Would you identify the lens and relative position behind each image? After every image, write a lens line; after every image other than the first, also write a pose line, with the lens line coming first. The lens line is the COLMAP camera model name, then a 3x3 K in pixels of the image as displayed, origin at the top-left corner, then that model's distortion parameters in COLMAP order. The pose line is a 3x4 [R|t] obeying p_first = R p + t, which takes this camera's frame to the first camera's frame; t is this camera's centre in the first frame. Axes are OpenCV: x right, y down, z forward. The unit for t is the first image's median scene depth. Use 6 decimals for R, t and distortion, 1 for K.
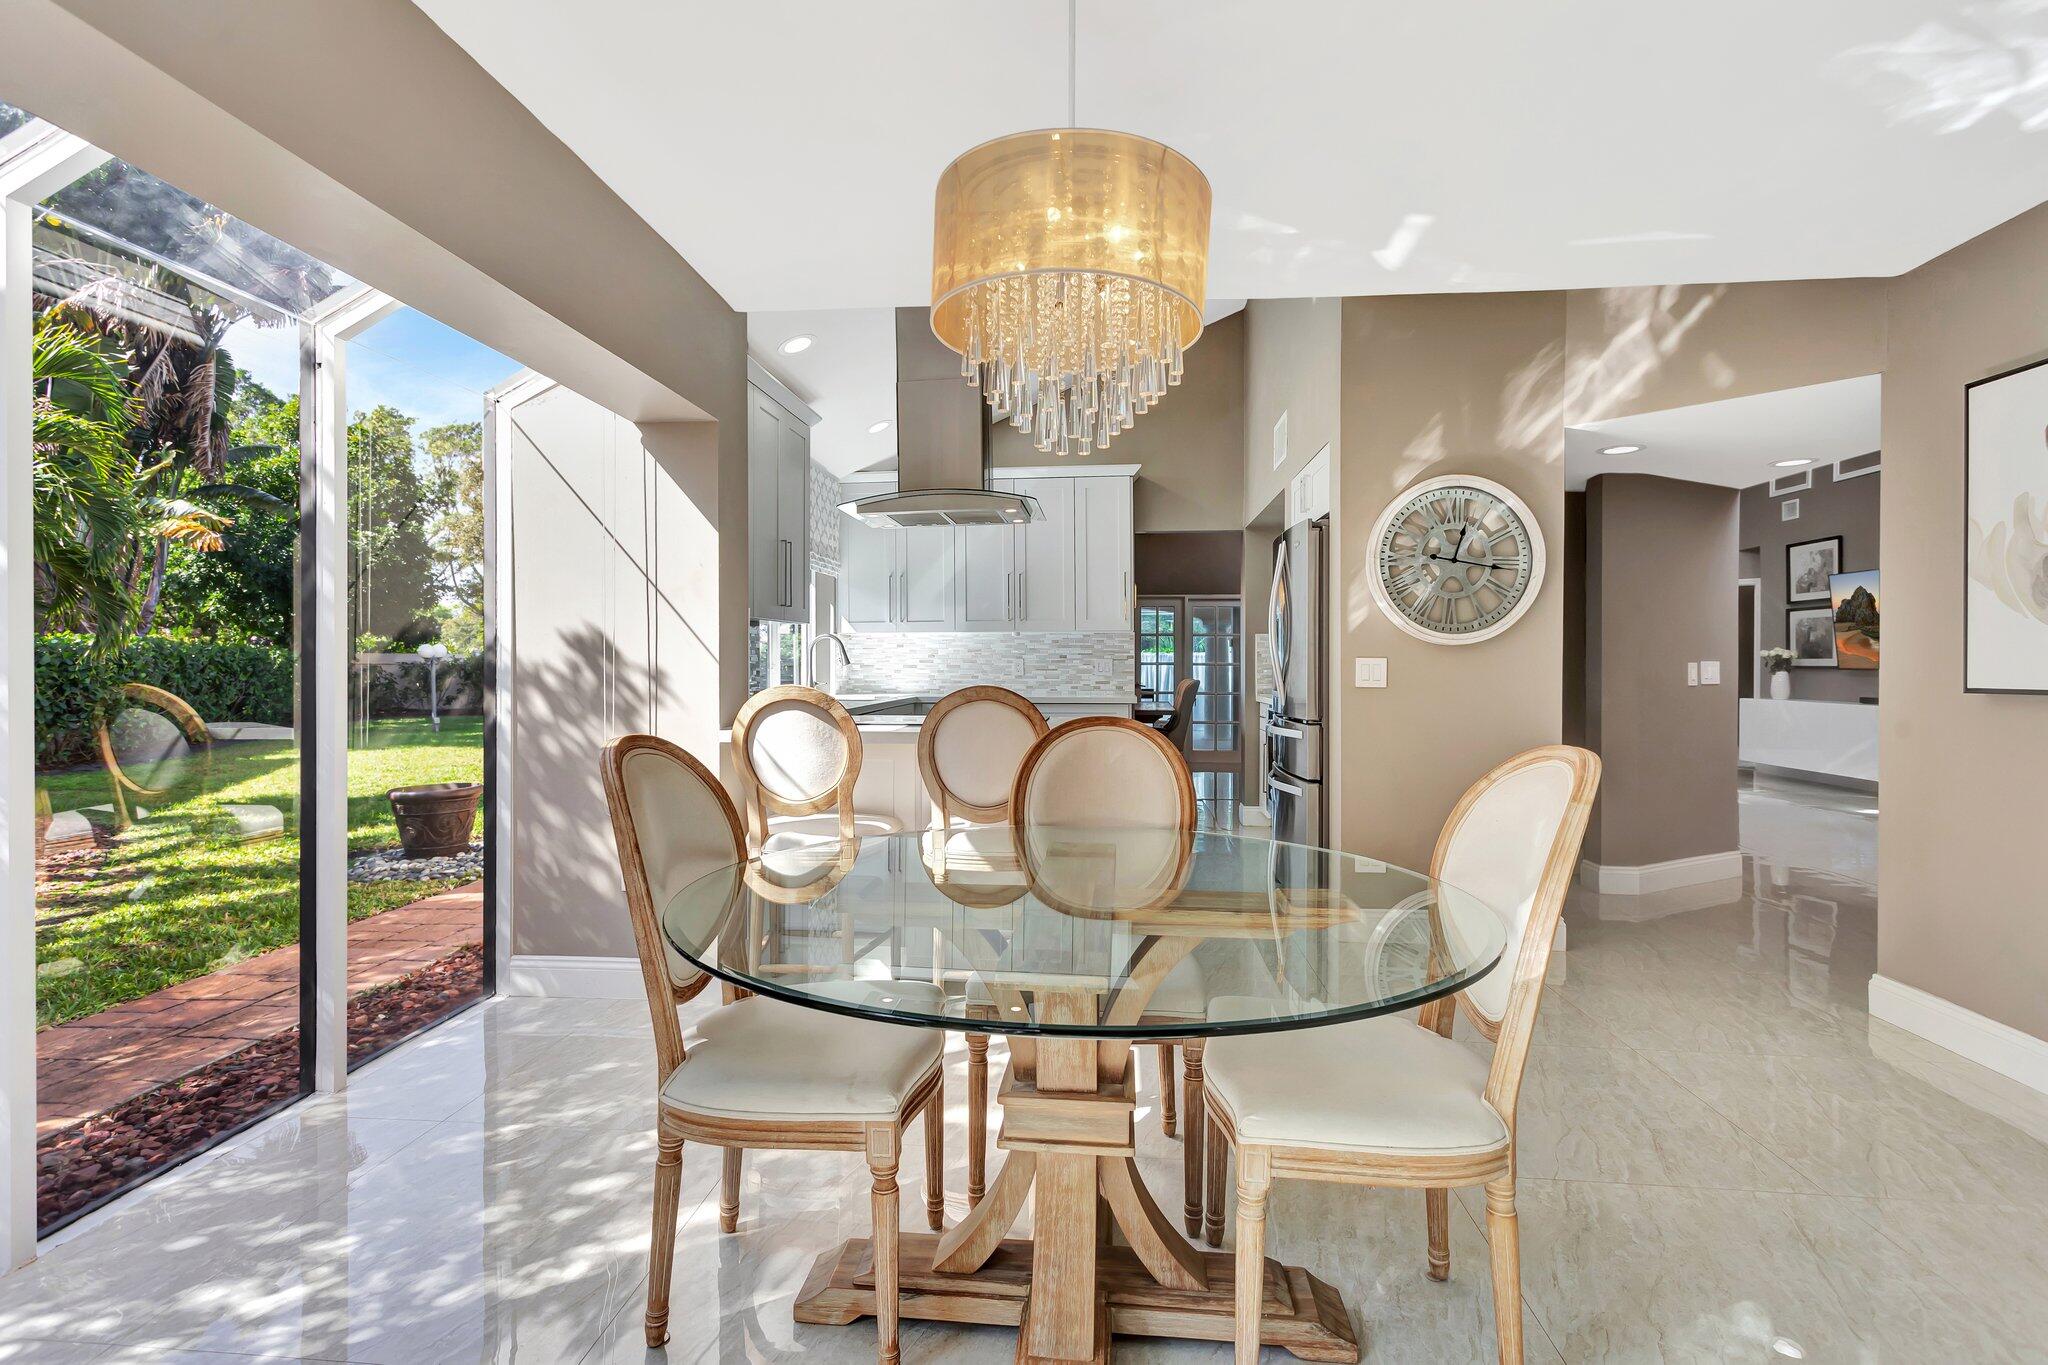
lens RADIAL K [[969.8, 0, 1021.7], [0, 969.8, 672.8], [0, 0, 1]] dist [-0.002012, 0.000818]
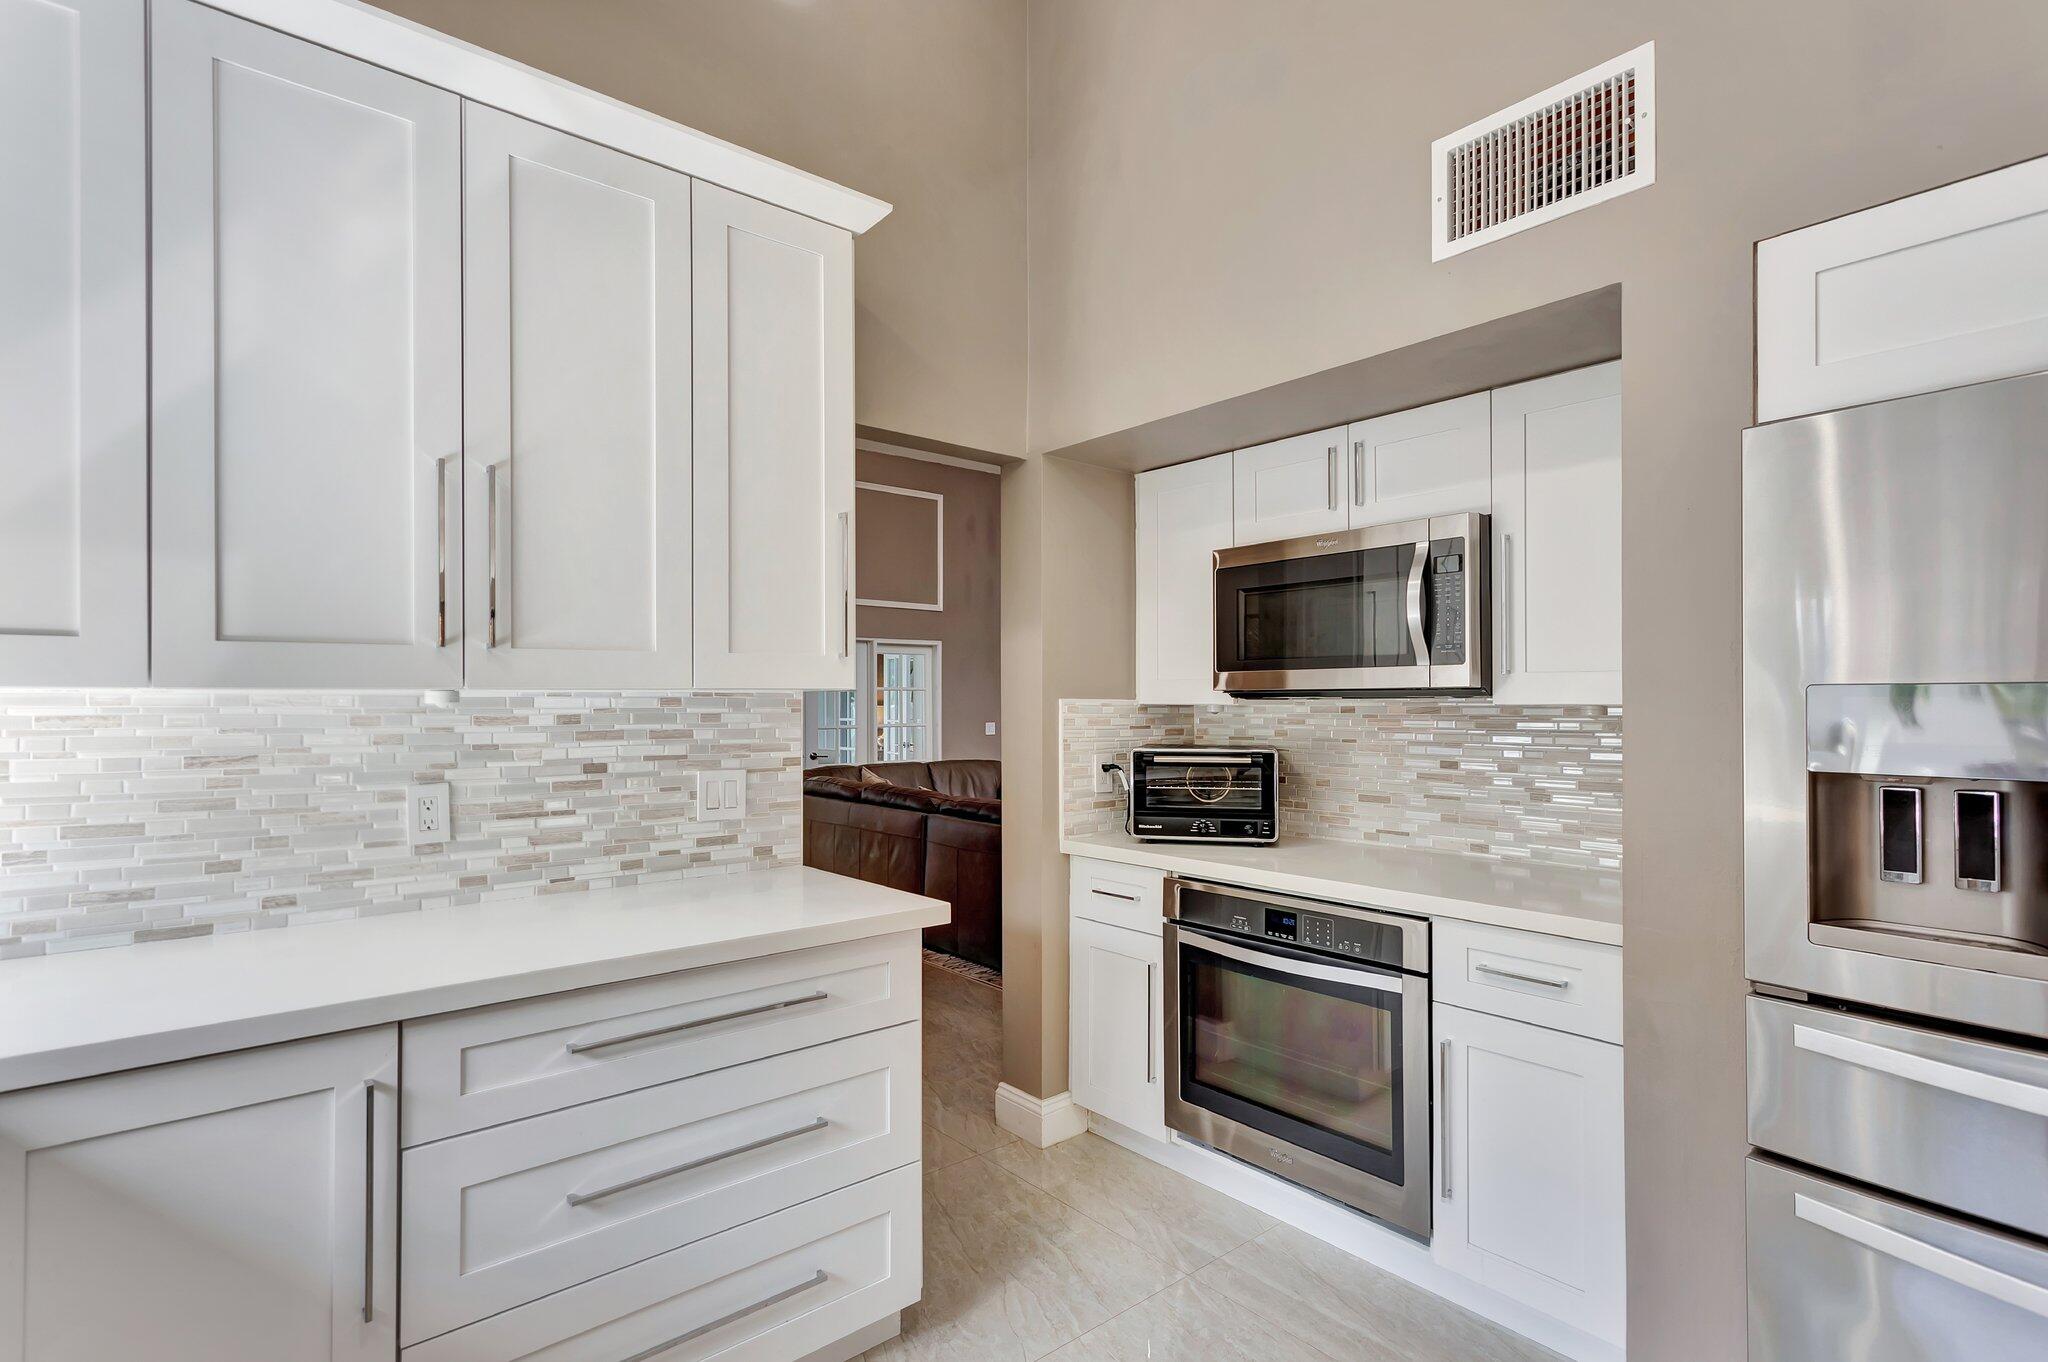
lens RADIAL K [[969.8, 0, 1017.4], [0, 969.8, 690.0], [0, 0, 1]] dist [-0.002012, 0.000818]
pose [[0.703338, 0.010094, 0.710784, -0.082577], [0.012910, 0.999553, -0.026970, -0.031633], [-0.710739, 0.028145, 0.702893, 0.686109]]
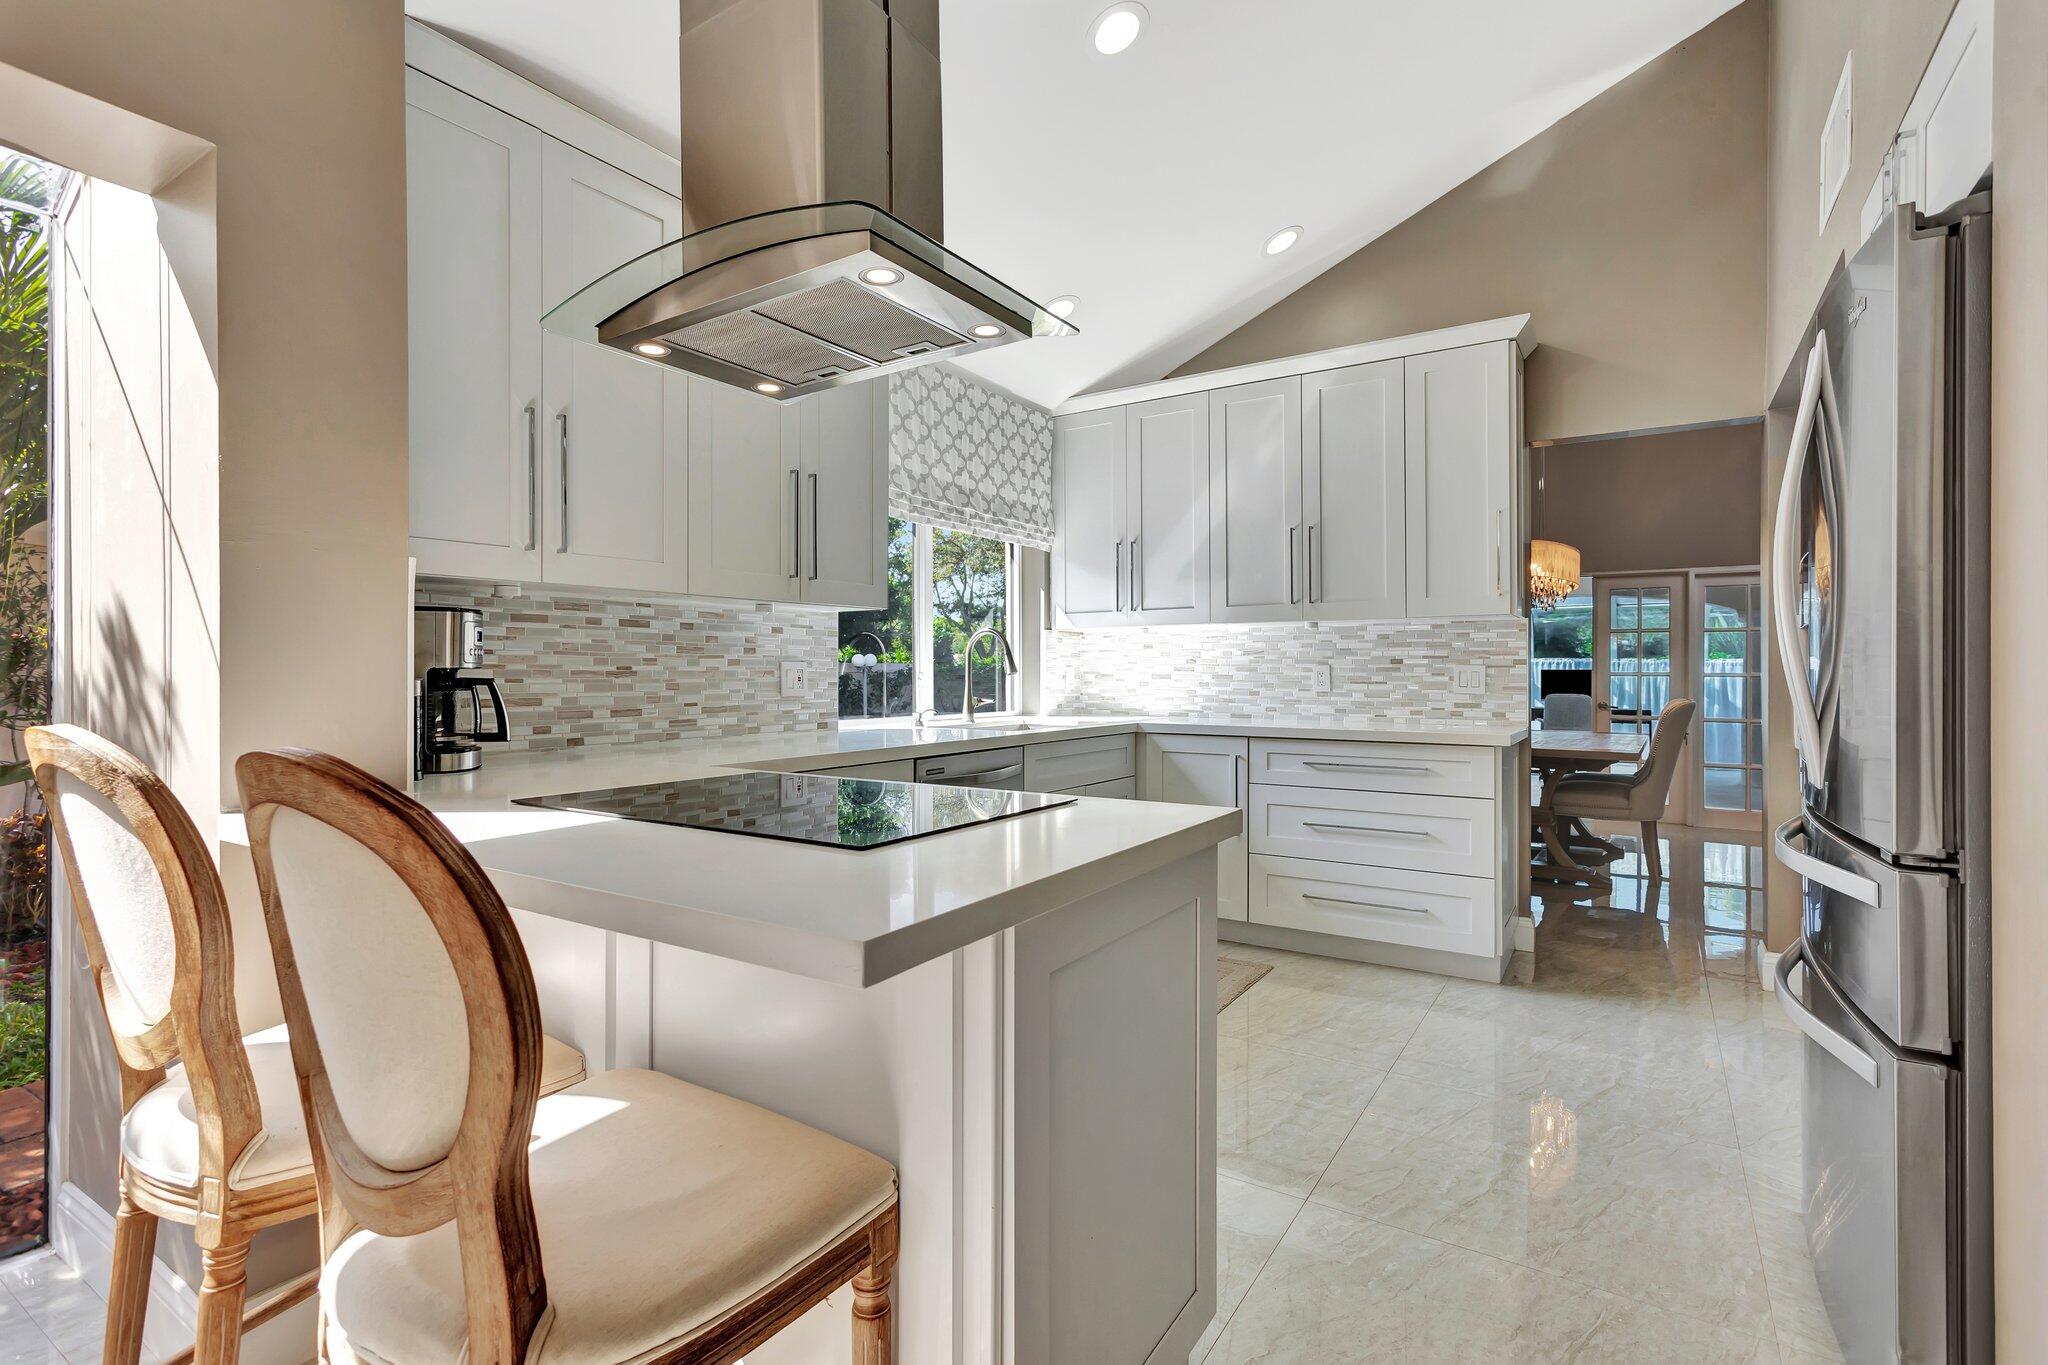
lens RADIAL K [[969.8, 0, 1024.4], [0, 969.8, 676.1], [0, 0, 1]] dist [-0.002012, 0.000818]
pose [[0.891803, 0.003378, -0.452412, 0.109641], [-0.005883, 0.999974, -0.004130, -0.003548], [0.452386, 0.006345, 0.891799, 0.352697]]
